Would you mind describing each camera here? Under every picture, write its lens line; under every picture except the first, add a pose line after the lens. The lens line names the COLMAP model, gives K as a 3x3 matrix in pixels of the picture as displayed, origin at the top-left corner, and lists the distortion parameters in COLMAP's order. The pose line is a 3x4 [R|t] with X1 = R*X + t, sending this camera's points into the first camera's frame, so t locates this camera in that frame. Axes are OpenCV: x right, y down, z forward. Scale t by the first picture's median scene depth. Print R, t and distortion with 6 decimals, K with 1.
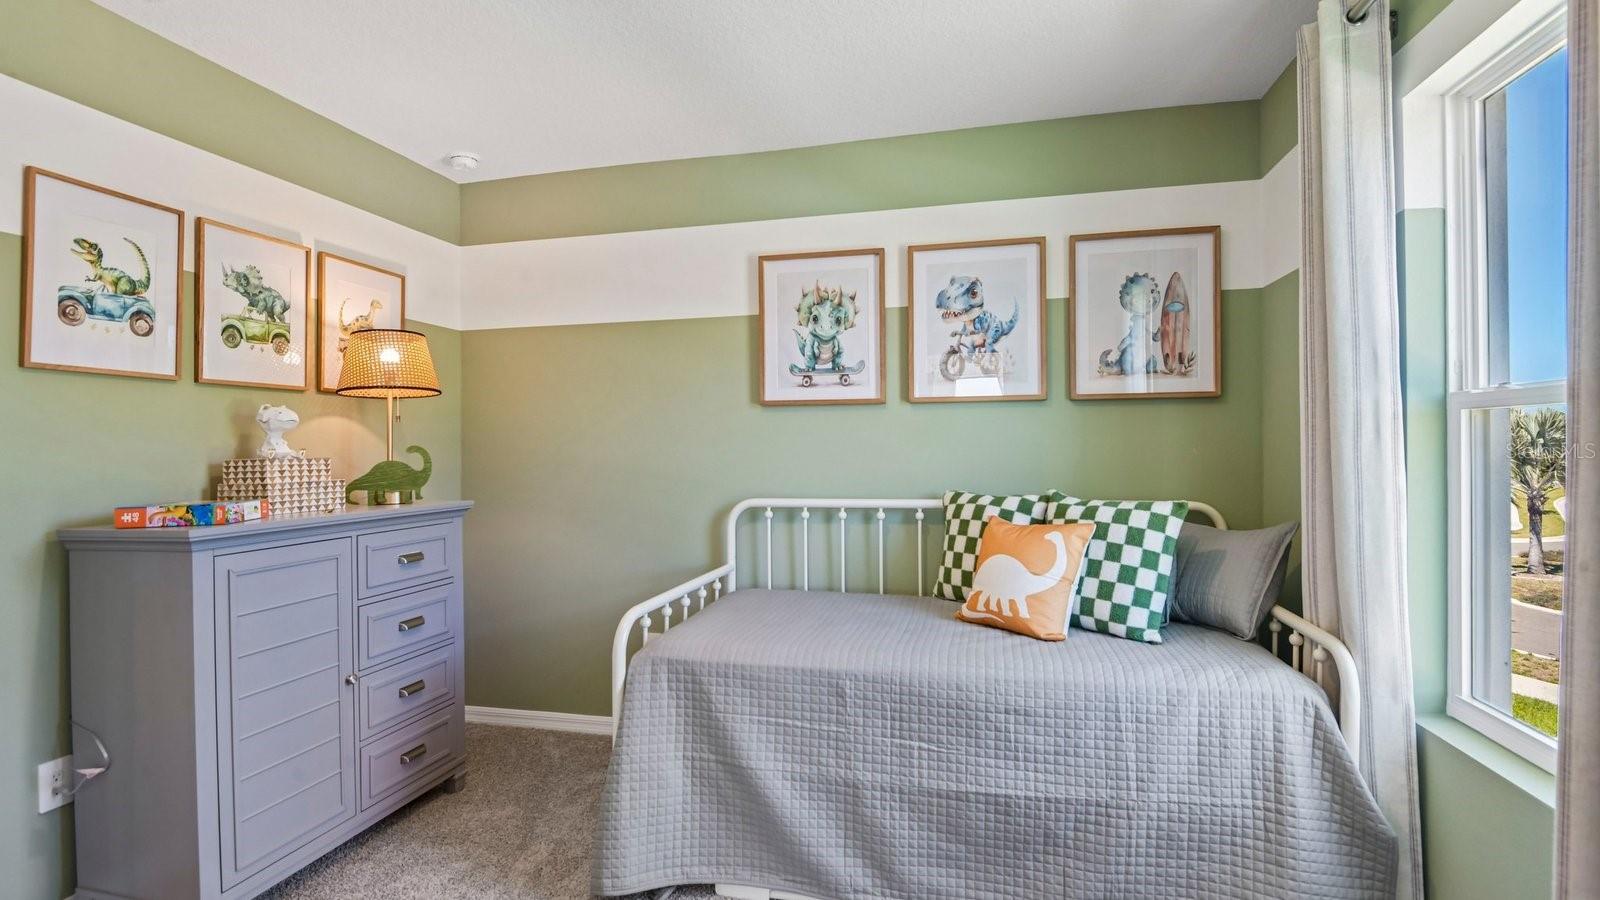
lens RADIAL K [[737.6, 0, 795.3], [0, 737.6, 451.5], [0, 0, 1]] dist [-0.031788, -0.008760]
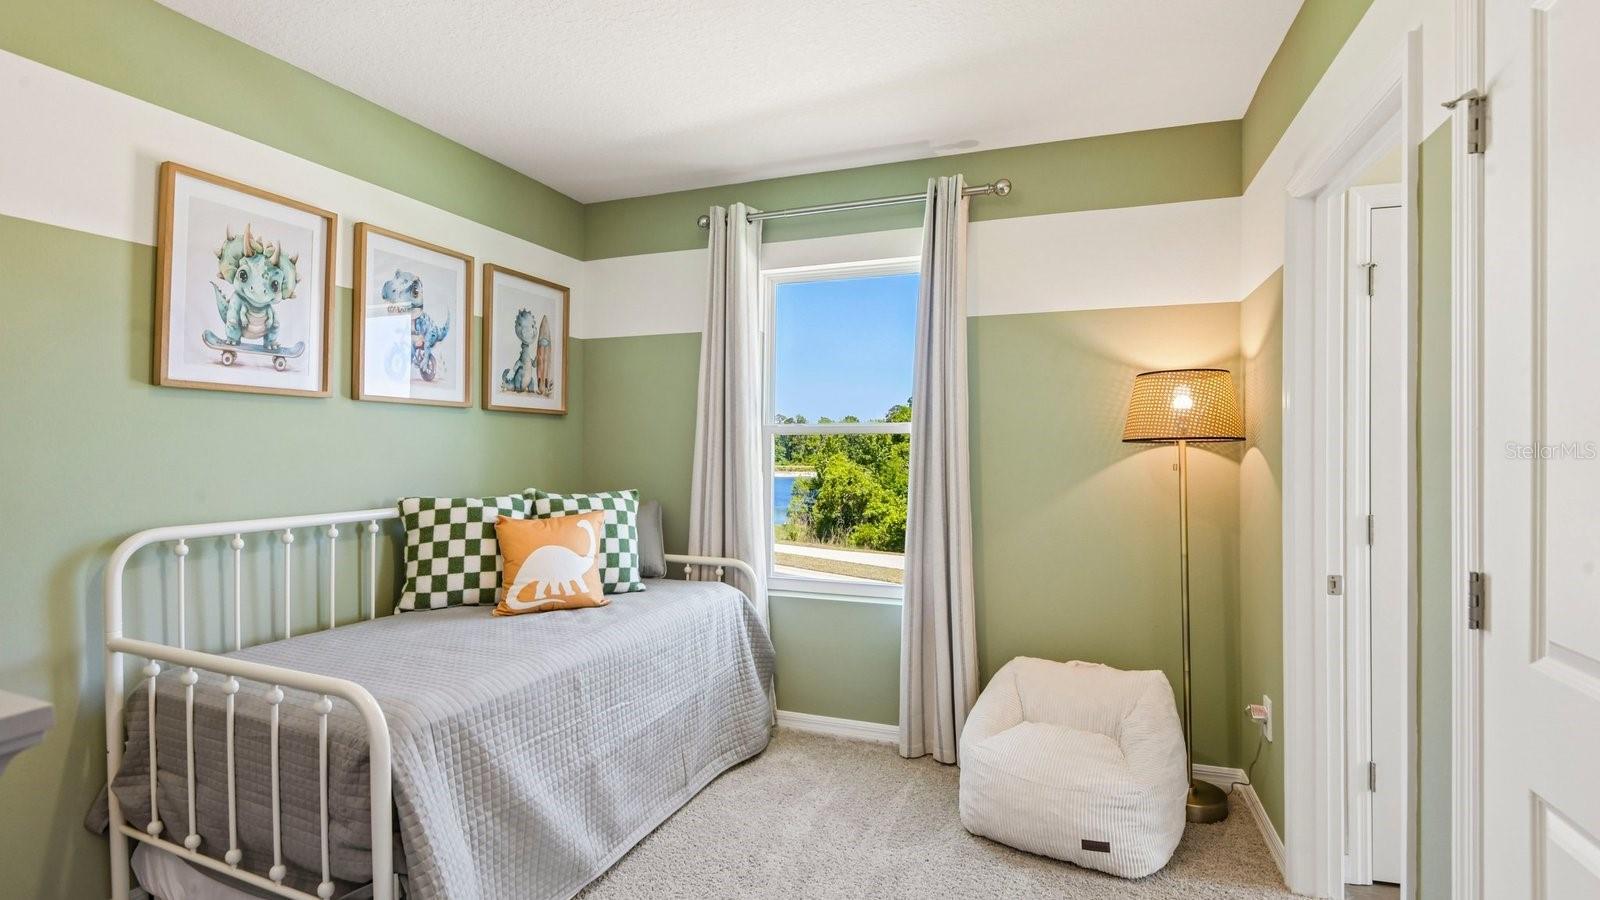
lens RADIAL K [[737.6, 0, 792.5], [0, 737.6, 444.2], [0, 0, 1]] dist [-0.031788, -0.008760]
pose [[0.126873, 0.016478, 0.991782, -0.651297], [0.003245, 0.999850, -0.017027, 0.002649], [-0.991914, 0.005378, 0.126800, 0.388561]]
